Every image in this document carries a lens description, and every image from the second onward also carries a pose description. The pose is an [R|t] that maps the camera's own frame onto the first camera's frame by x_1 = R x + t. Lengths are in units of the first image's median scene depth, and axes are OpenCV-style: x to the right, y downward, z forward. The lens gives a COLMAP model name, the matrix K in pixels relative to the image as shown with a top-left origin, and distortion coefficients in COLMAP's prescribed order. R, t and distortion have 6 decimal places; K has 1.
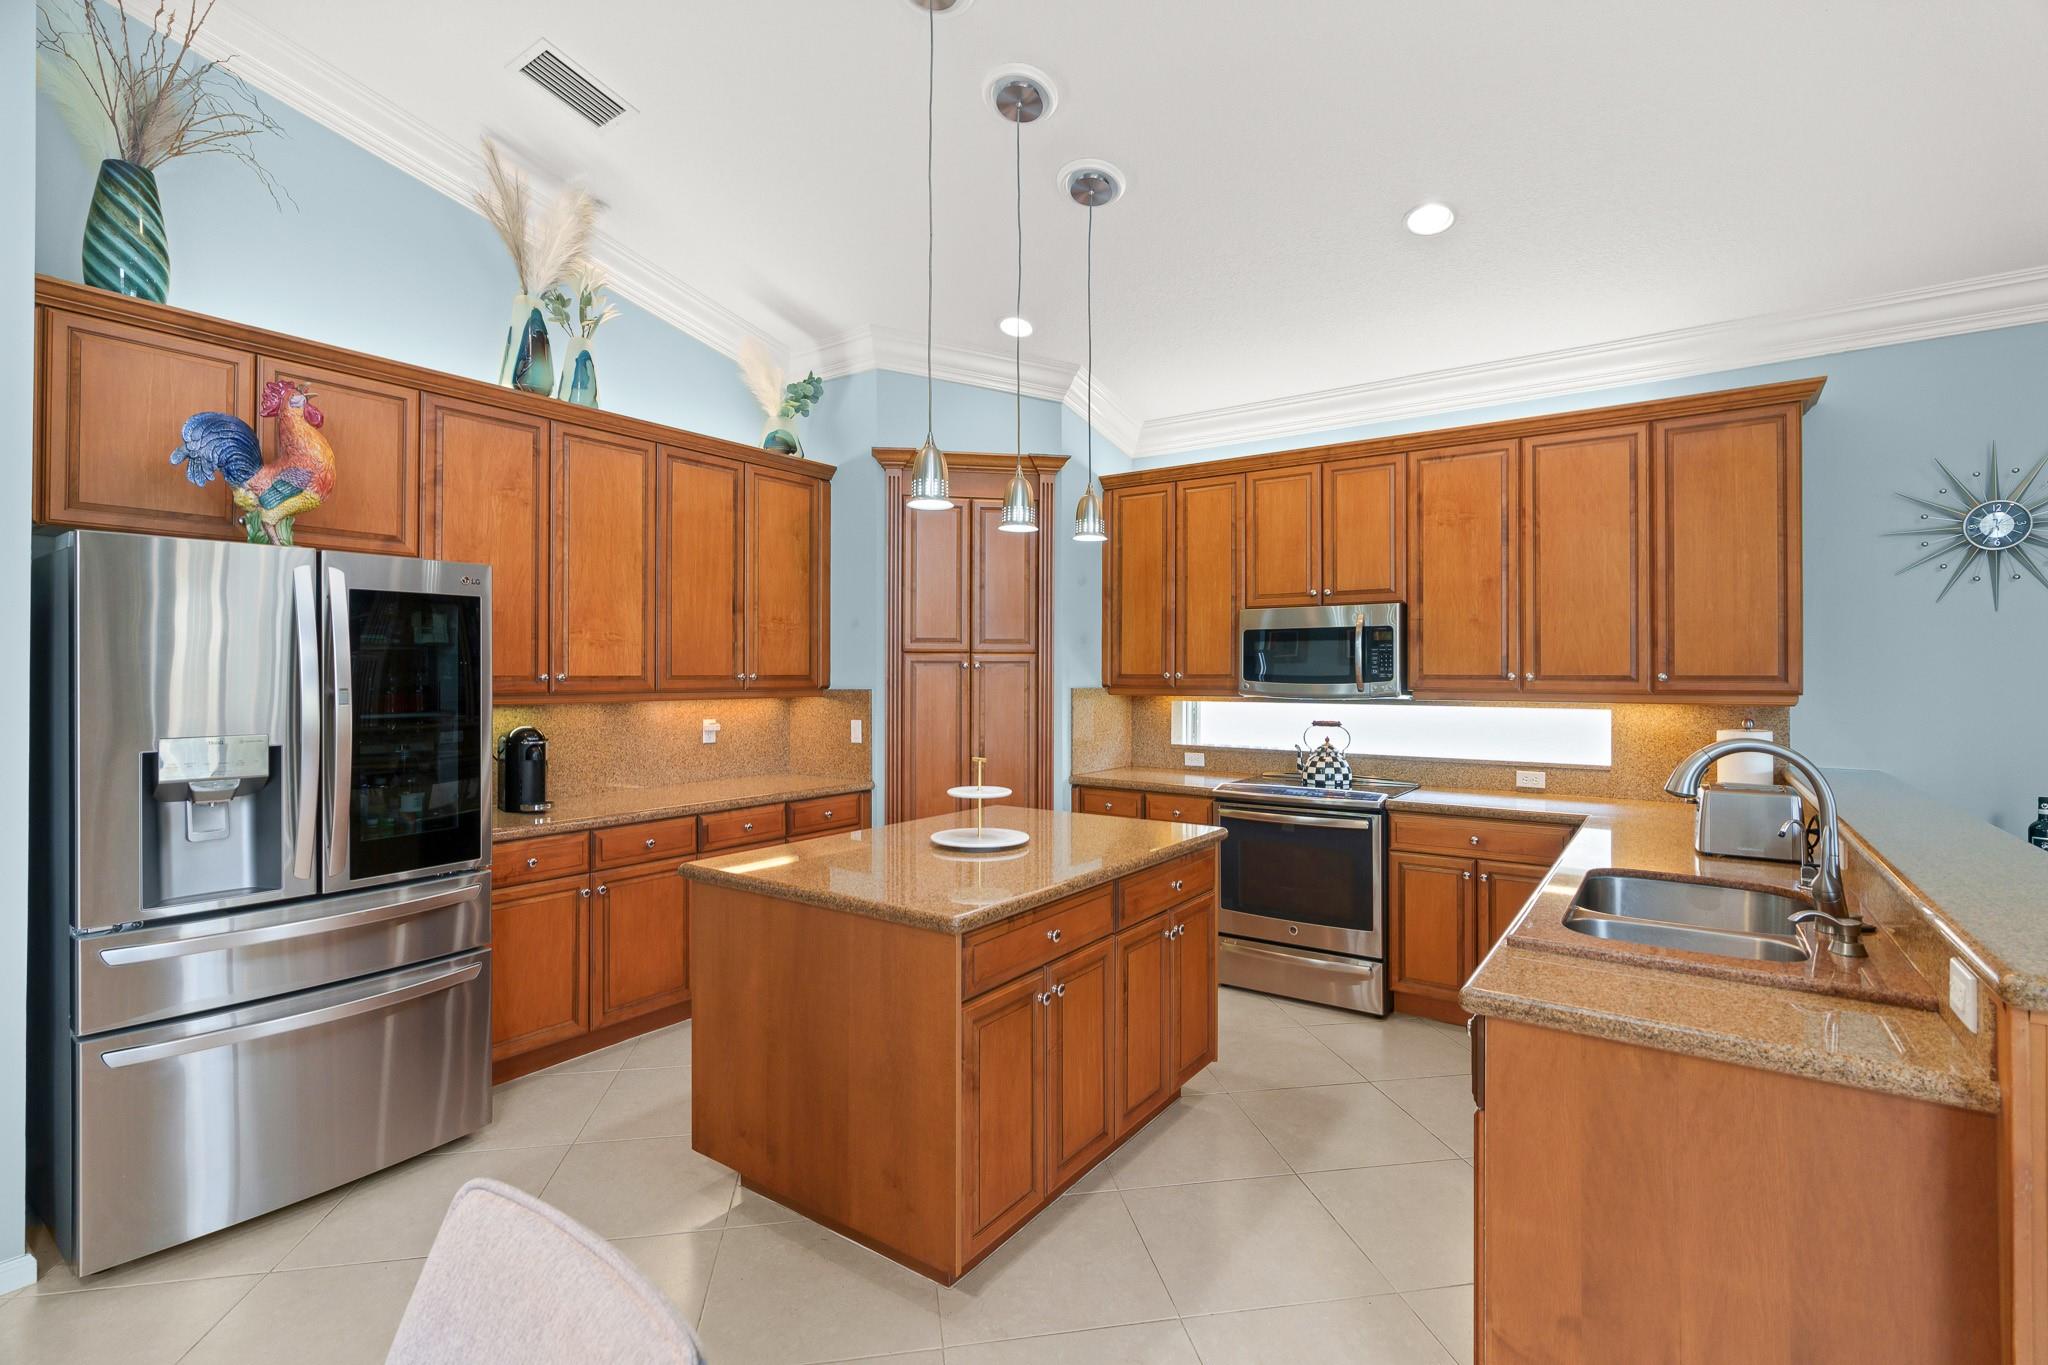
lens RADIAL K [[933.9, 0, 1038.4], [0, 933.9, 665.3], [0, 0, 1]] dist [-0.011033, 0.003975]
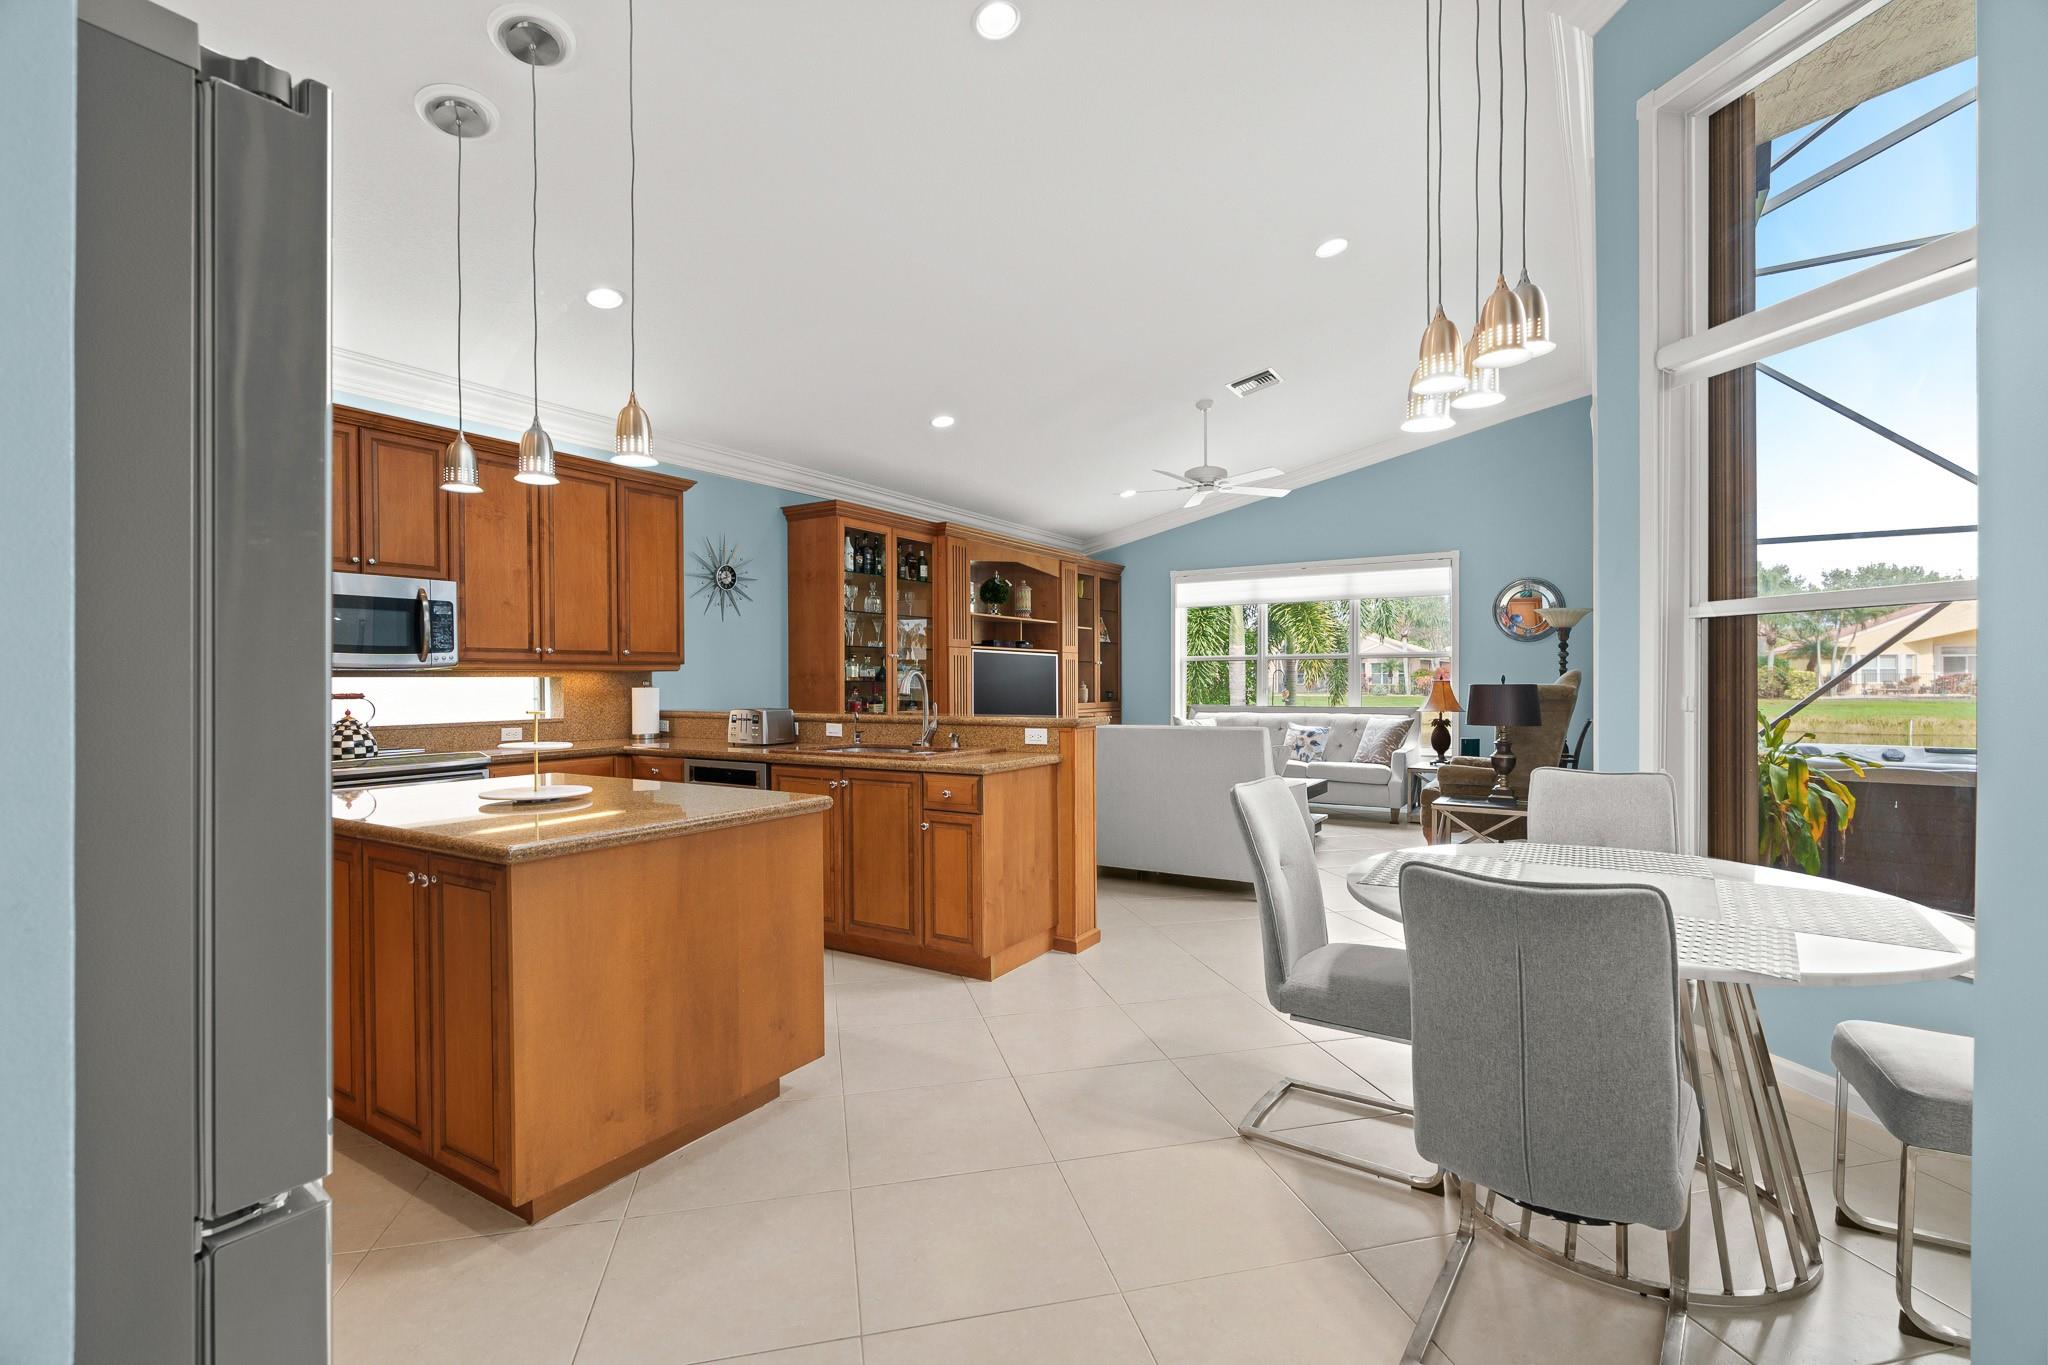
lens RADIAL K [[933.9, 0, 1017.6], [0, 933.9, 681.1], [0, 0, 1]] dist [-0.011033, 0.003975]
pose [[-0.053230, -0.003434, 0.998576, -0.804297], [-0.004445, 0.999985, 0.003202, 0.047767], [-0.998572, -0.004269, -0.053245, 0.423292]]
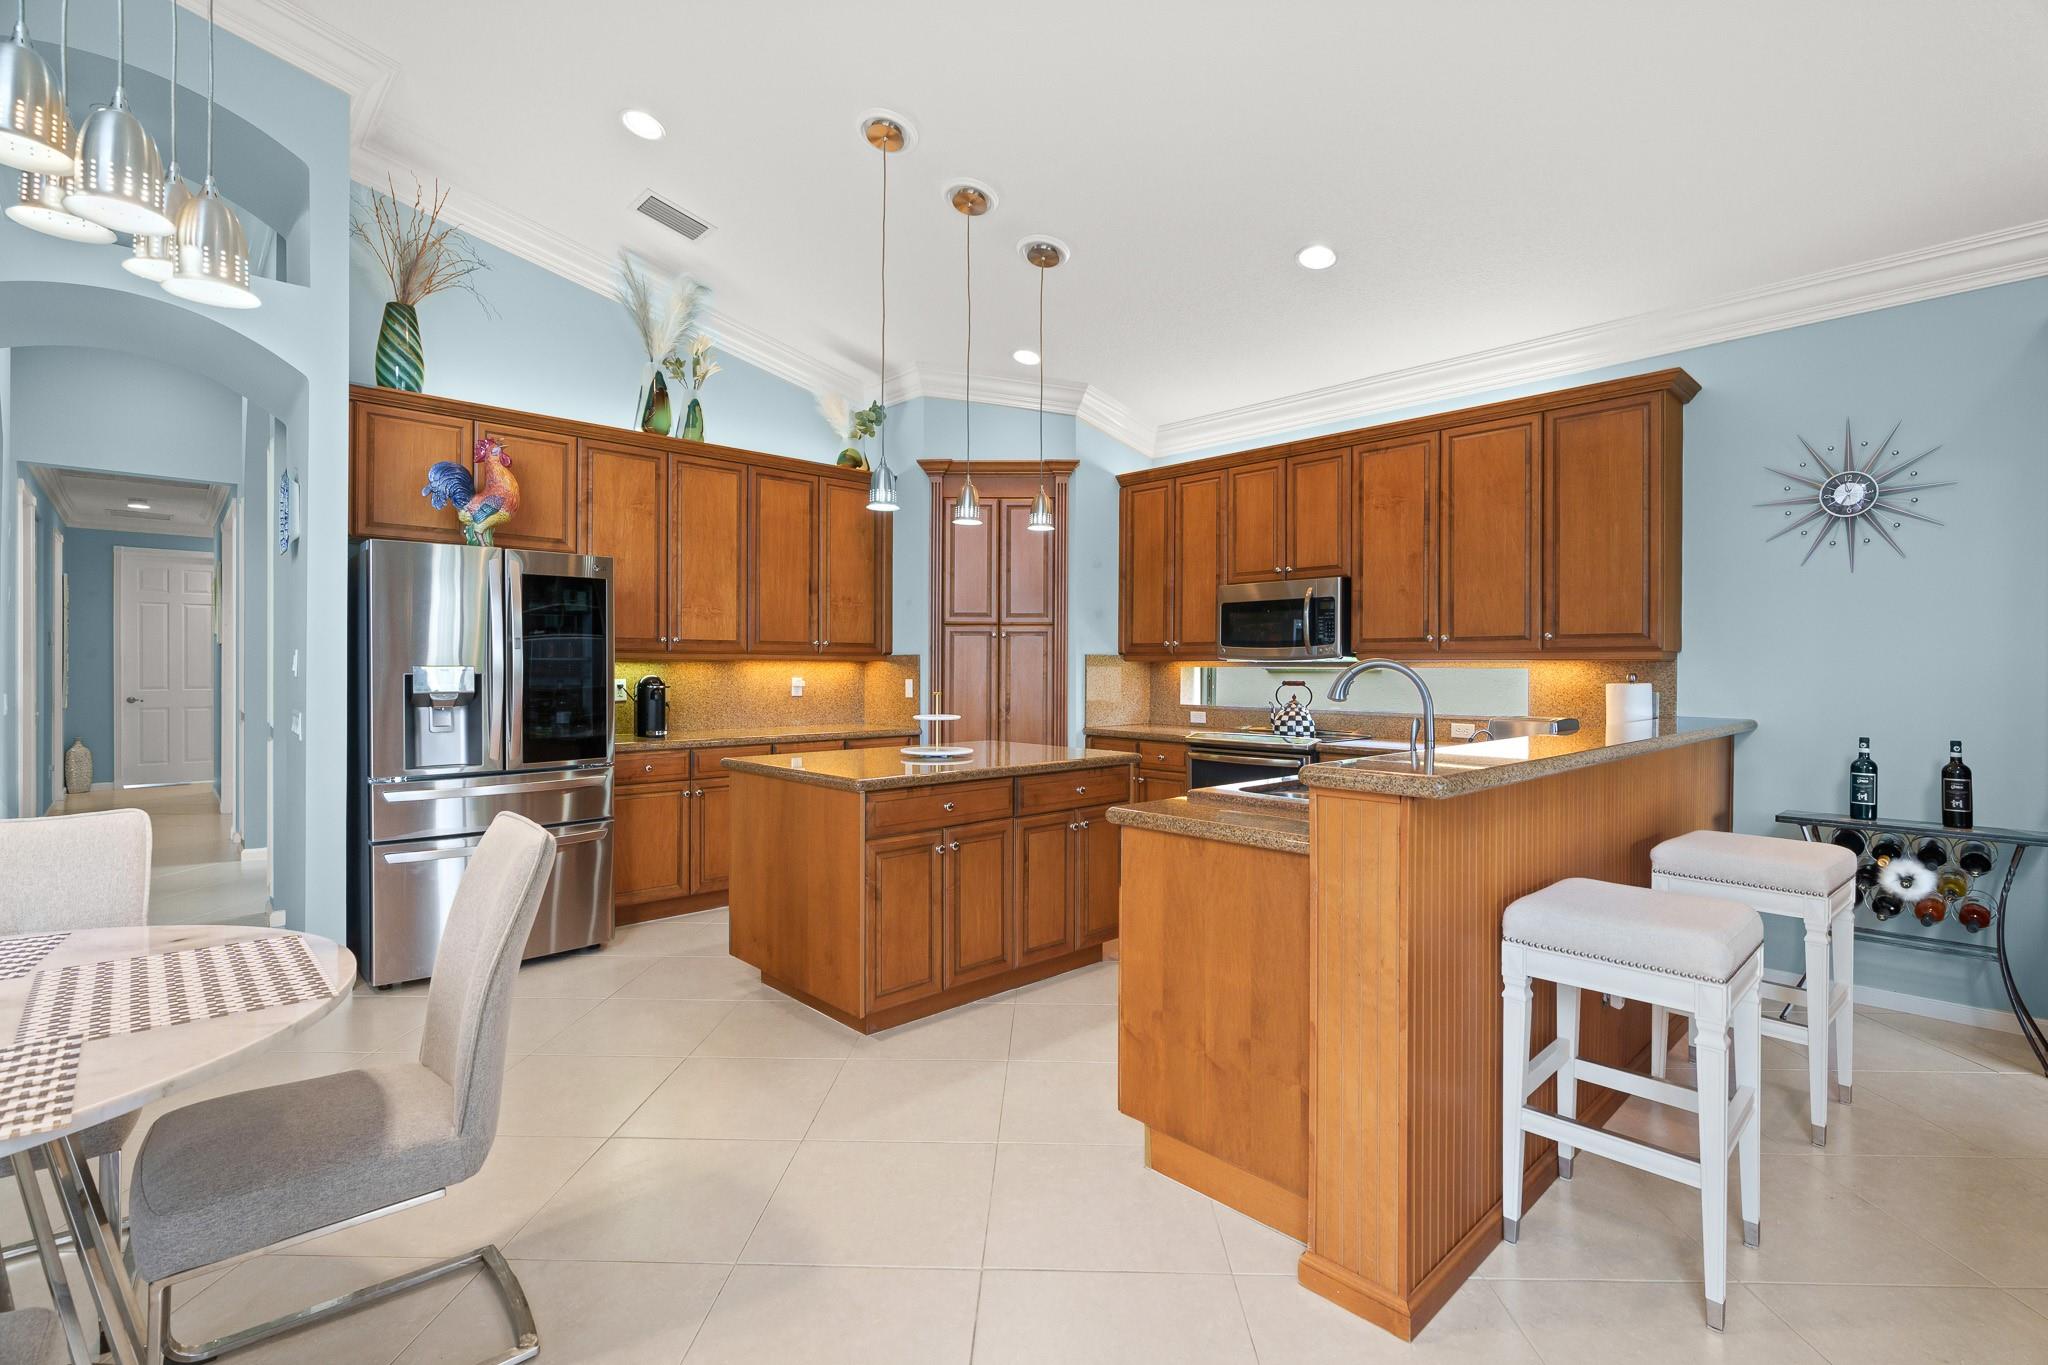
lens RADIAL K [[933.9, 0, 1036.5], [0, 933.9, 665.1], [0, 0, 1]] dist [-0.011033, 0.003975]
pose [[0.980973, 0.001640, -0.194137, 0.259510], [-0.000557, 0.999984, 0.005633, 0.039482], [0.194143, -0.005418, 0.980958, -0.228916]]
